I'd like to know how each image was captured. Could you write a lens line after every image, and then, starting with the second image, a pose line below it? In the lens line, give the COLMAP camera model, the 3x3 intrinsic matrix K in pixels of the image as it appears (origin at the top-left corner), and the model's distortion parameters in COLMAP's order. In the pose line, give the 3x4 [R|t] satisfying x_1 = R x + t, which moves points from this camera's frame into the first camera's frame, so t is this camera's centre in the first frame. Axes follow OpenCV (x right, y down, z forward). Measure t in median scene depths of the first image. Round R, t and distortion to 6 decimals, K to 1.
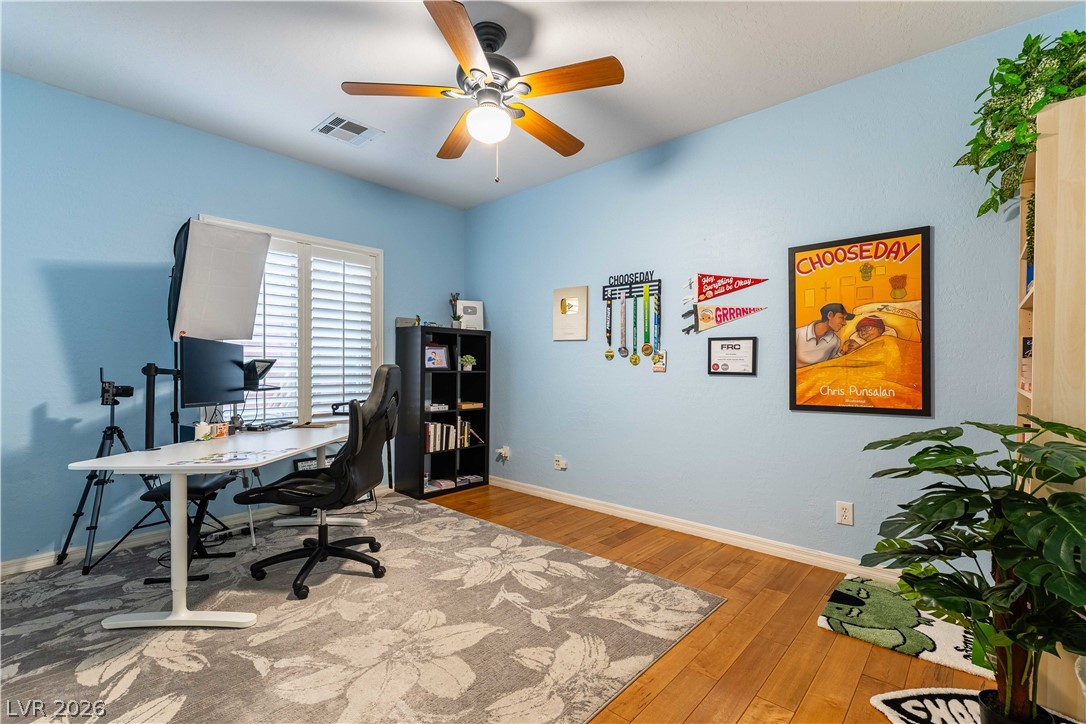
lens RADIAL K [[481.2, 0, 543.0], [0, 481.2, 362.0], [0, 0, 1]] dist [0.000144, 0.000026]
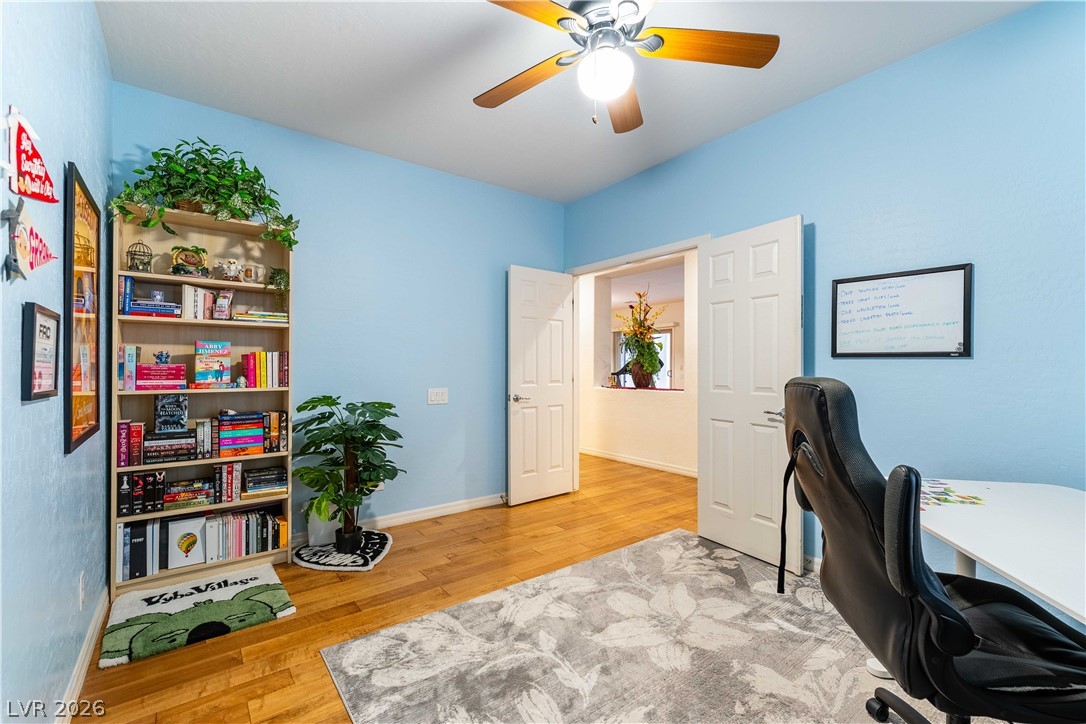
lens RADIAL K [[468.9, 0, 546.4], [0, 468.9, 360.9], [0, 0, 1]] dist [0.000549, 0.000136]
pose [[-0.984706, -0.000779, 0.174221, -0.180994], [-0.003915, 0.999836, -0.017658, -0.004477], [-0.174179, -0.018070, -0.984548, 2.084739]]
